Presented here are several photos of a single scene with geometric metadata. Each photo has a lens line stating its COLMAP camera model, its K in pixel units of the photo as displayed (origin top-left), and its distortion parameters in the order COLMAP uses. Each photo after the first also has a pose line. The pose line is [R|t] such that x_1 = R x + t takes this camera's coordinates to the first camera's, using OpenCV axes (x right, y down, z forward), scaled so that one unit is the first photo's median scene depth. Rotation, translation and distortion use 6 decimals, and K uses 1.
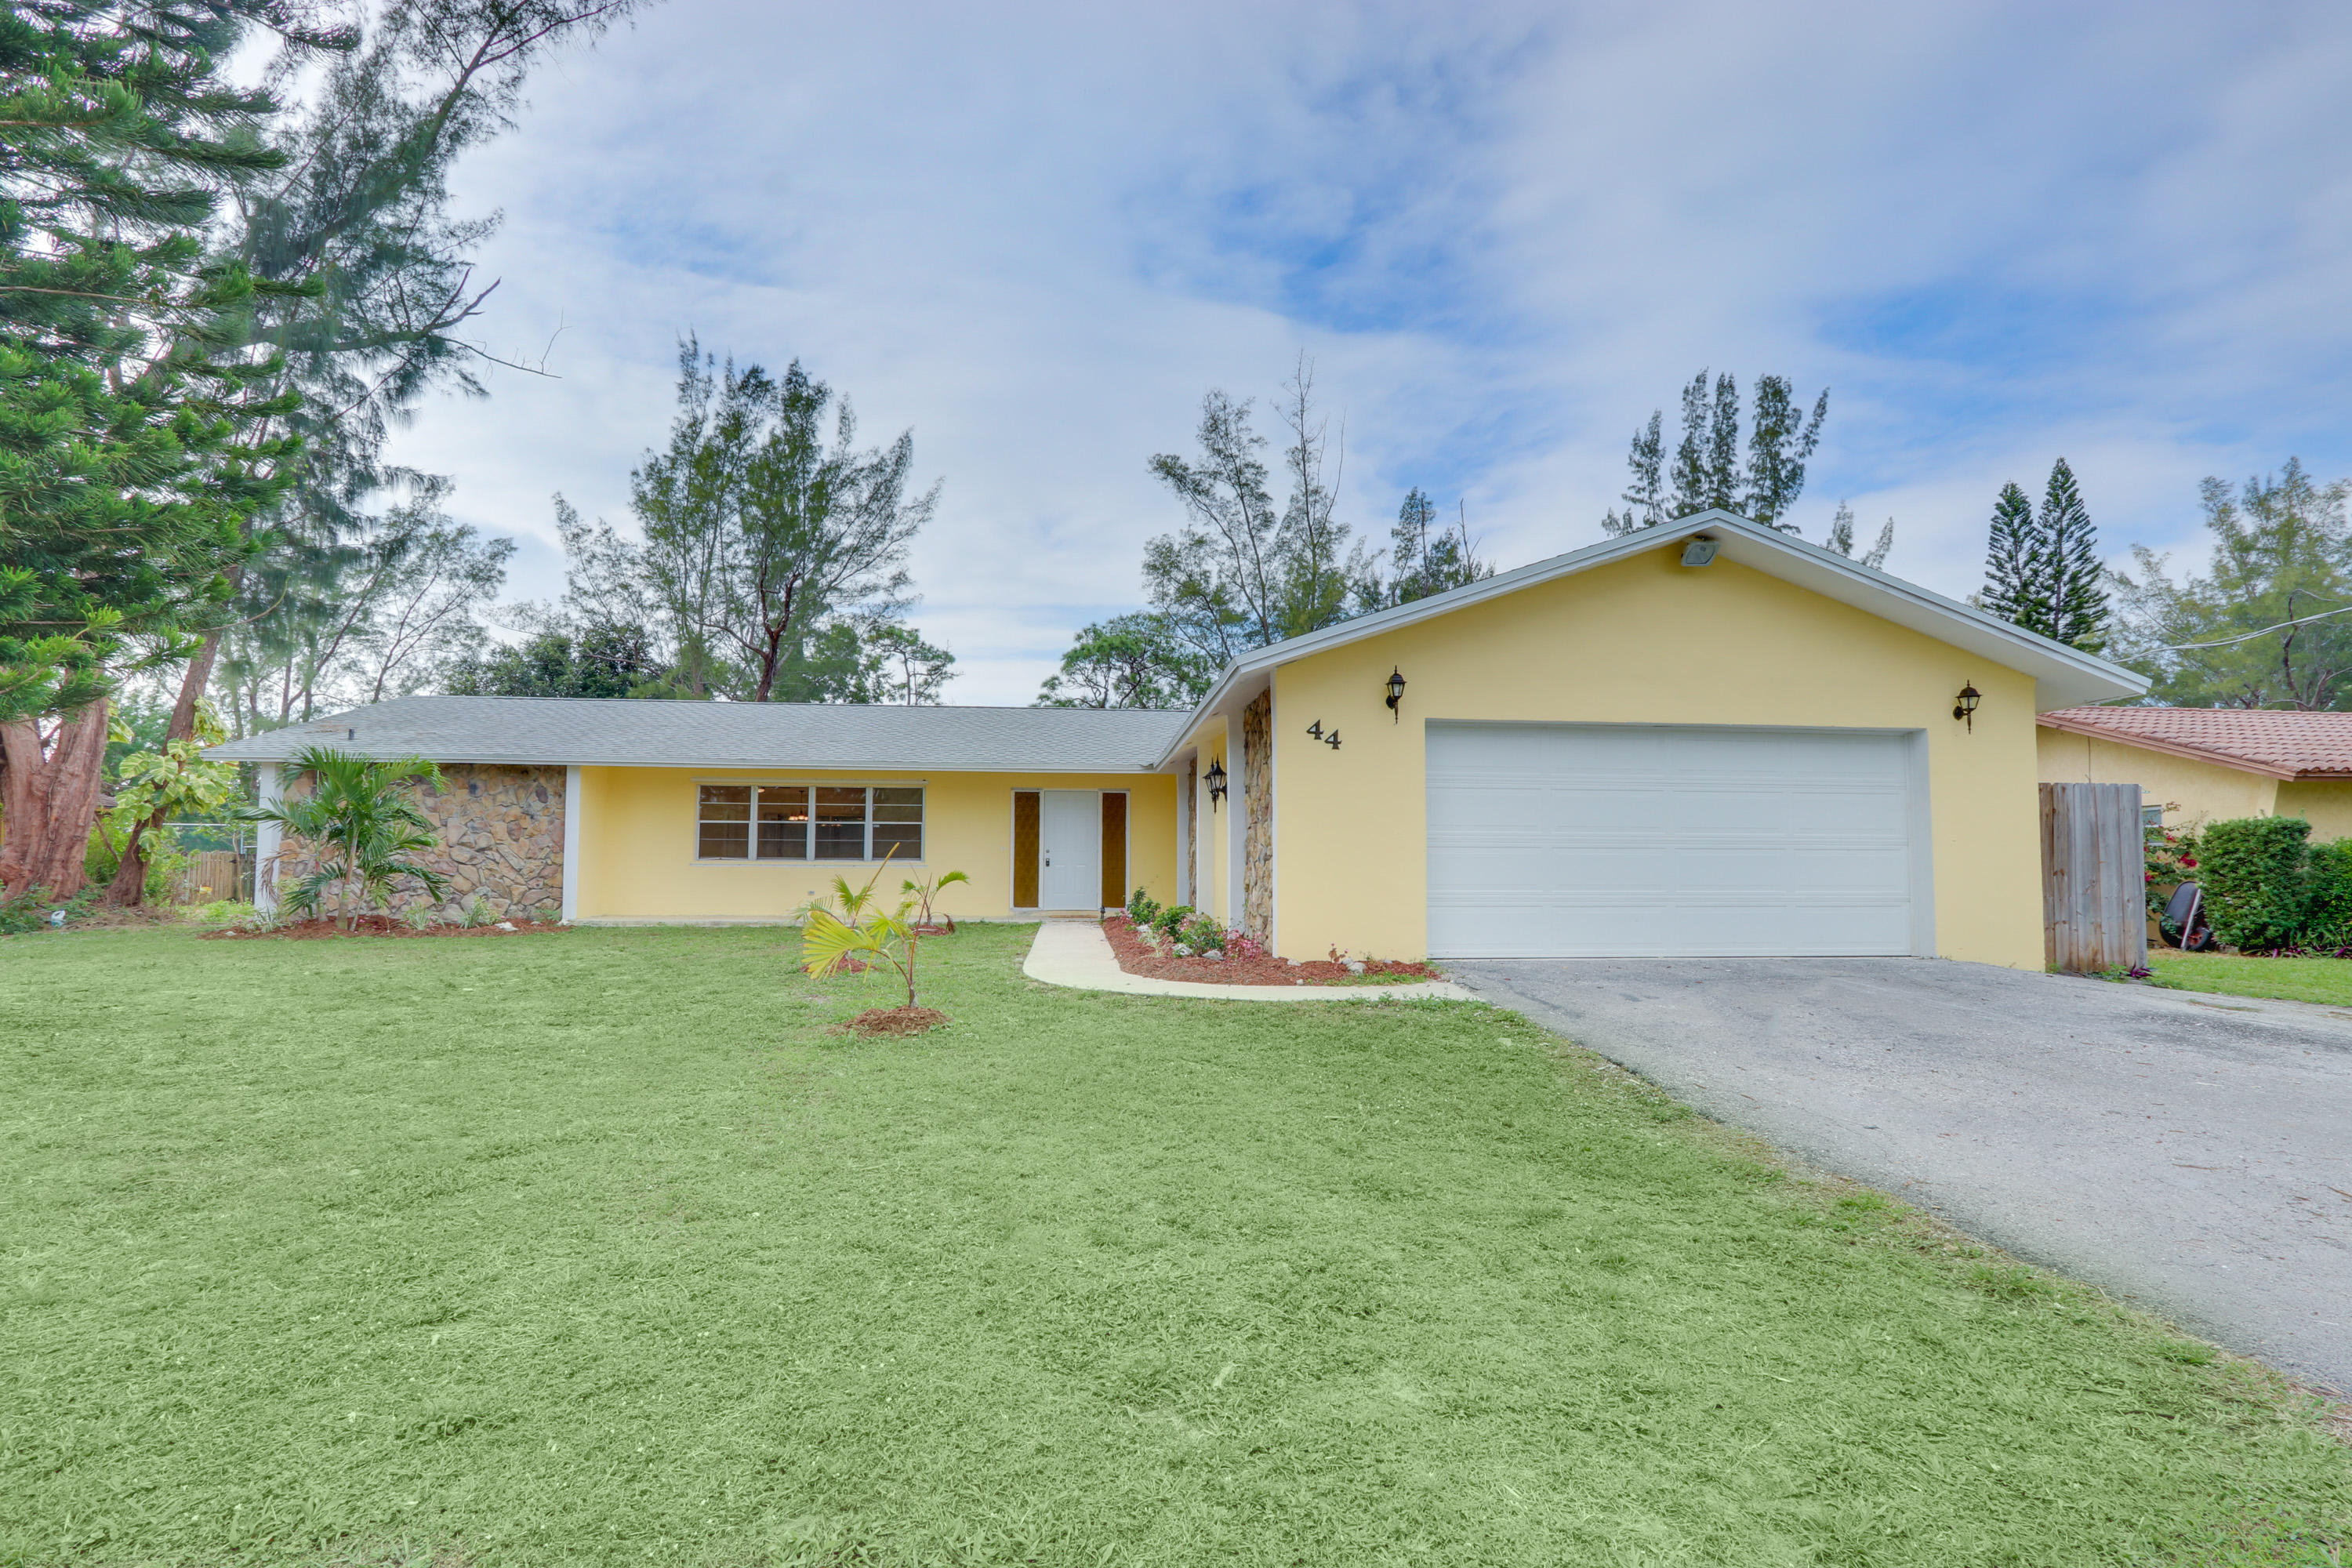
lens RADIAL K [[1045.7, 0, 1174.7], [0, 1045.7, 856.0], [0, 0, 1]] dist [-0.016504, 0.000553]
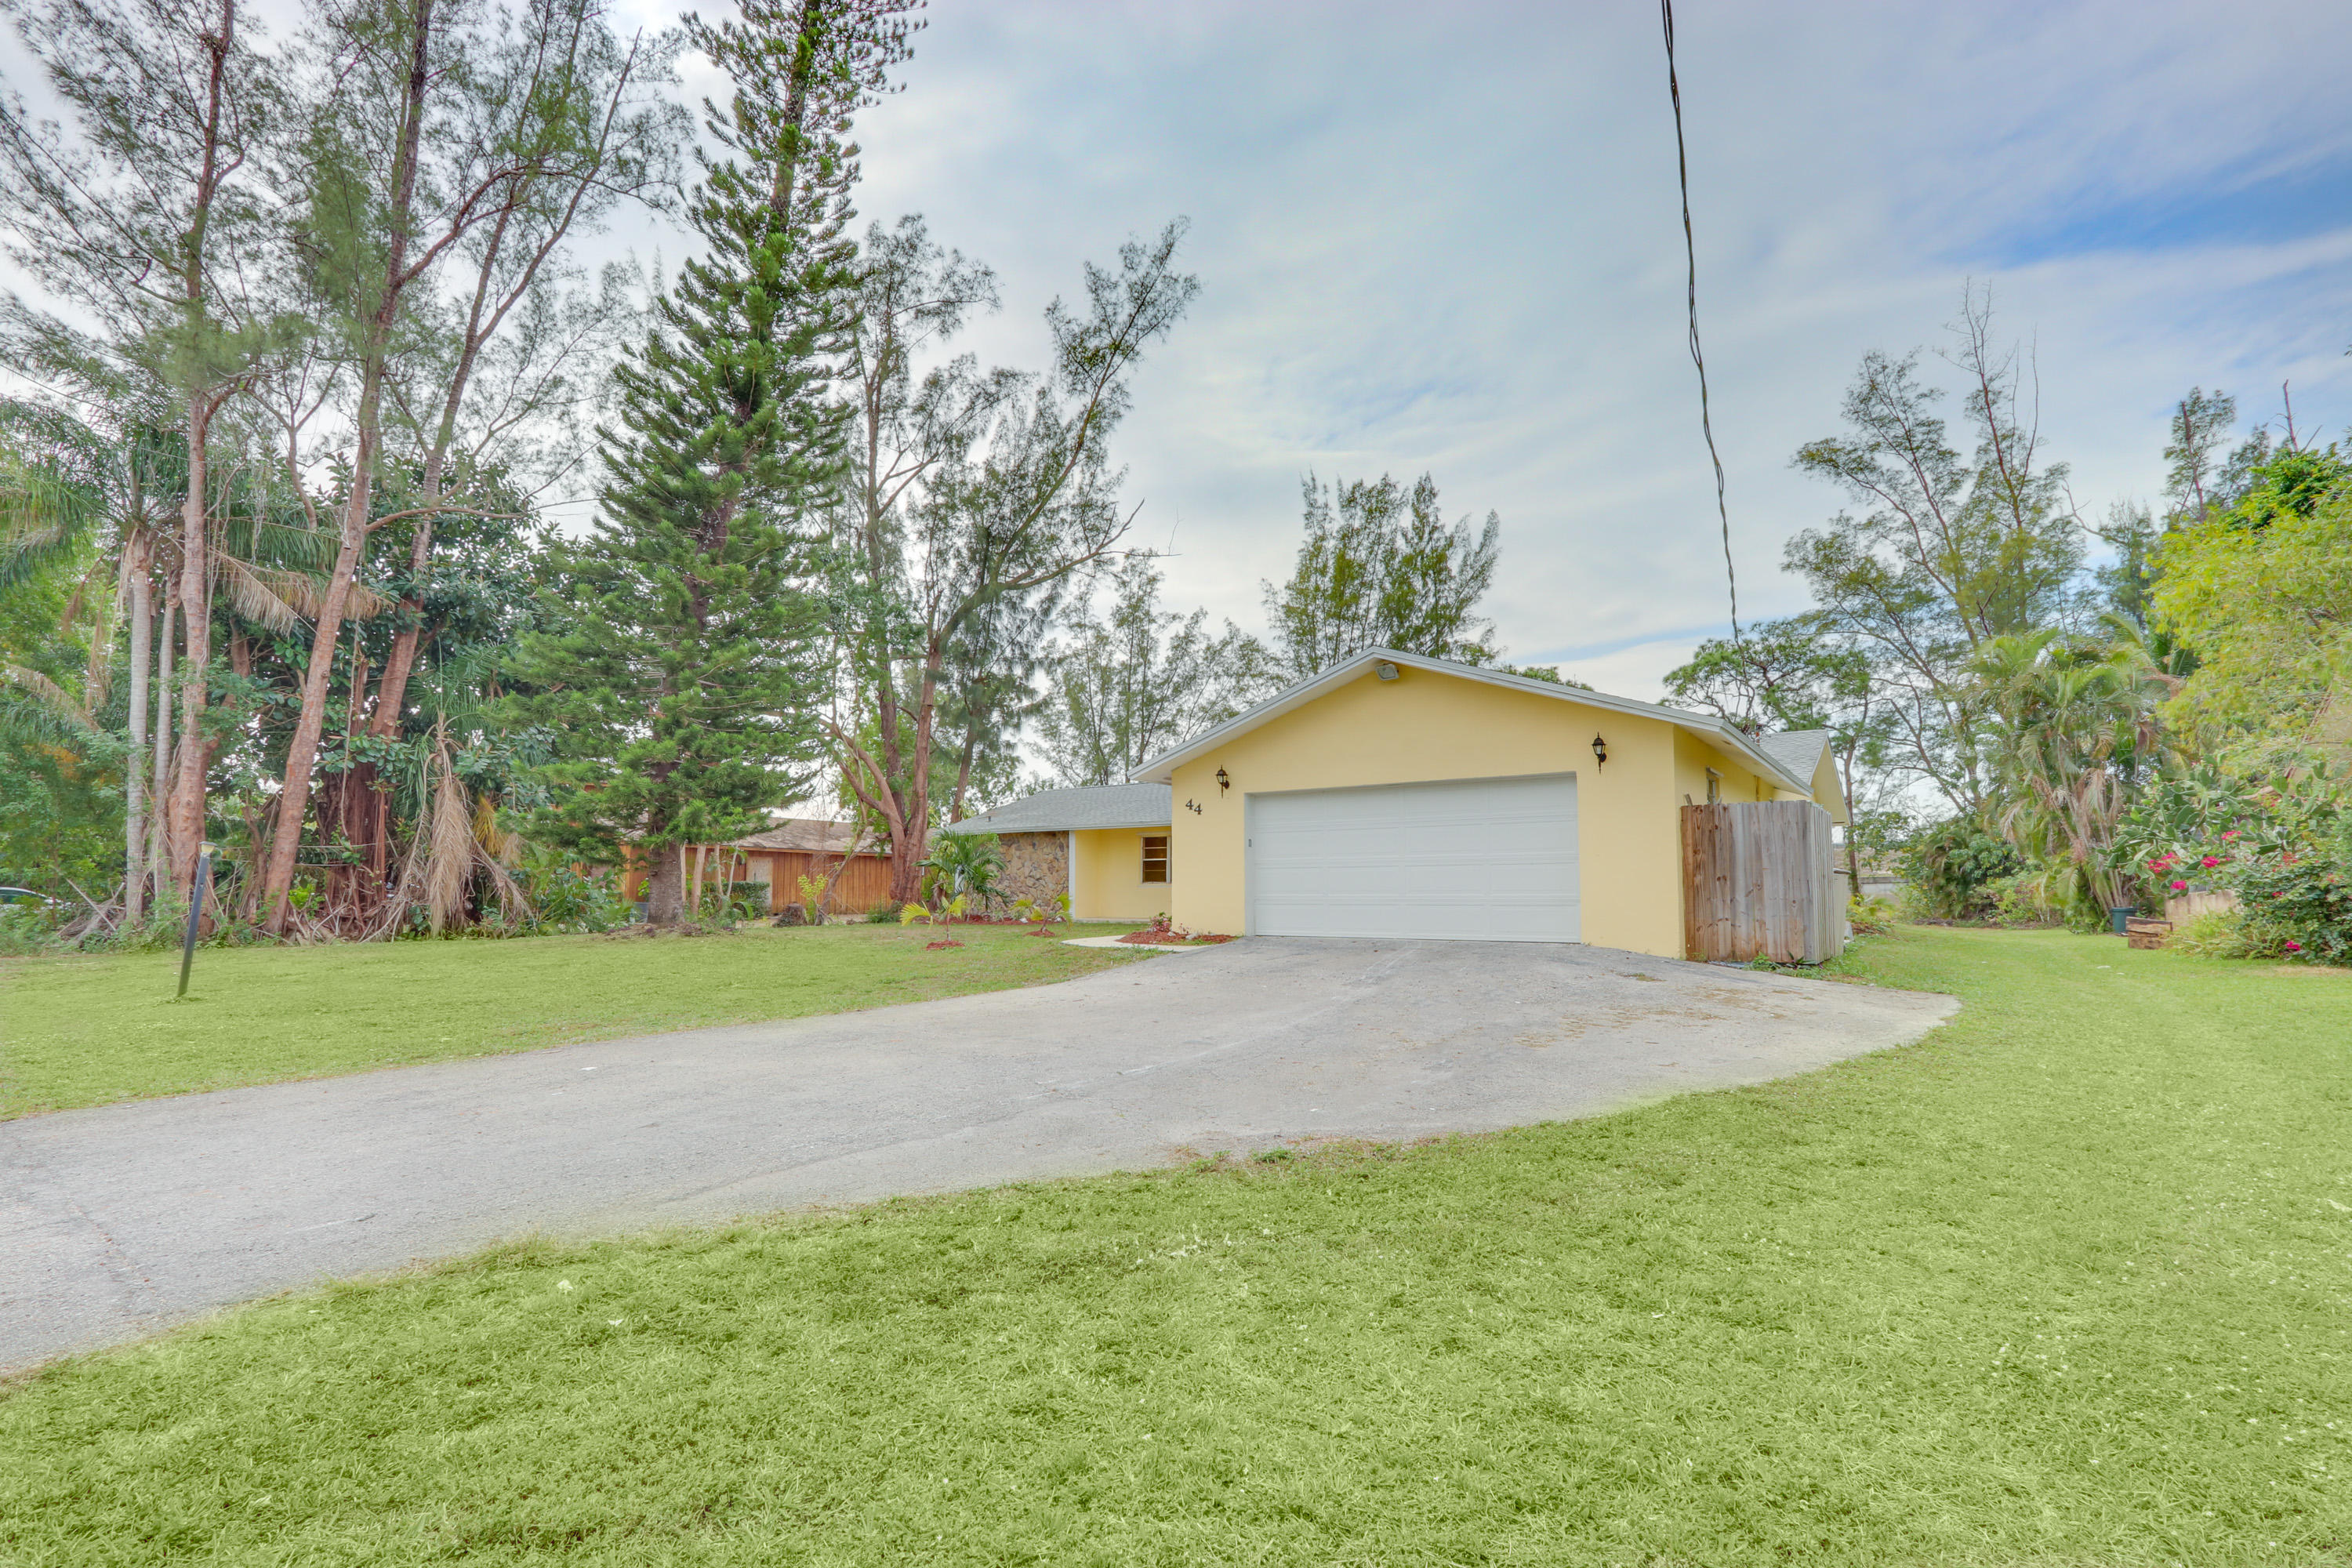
lens RADIAL K [[1045.7, 0, 1174.7], [0, 1045.7, 856.0], [0, 0, 1]] dist [-0.016504, 0.000553]
pose [[0.753434, -0.028315, -0.656914, 0.233348], [0.010296, 0.999458, -0.031270, 0.004235], [0.657443, 0.016796, 0.753317, -0.065854]]
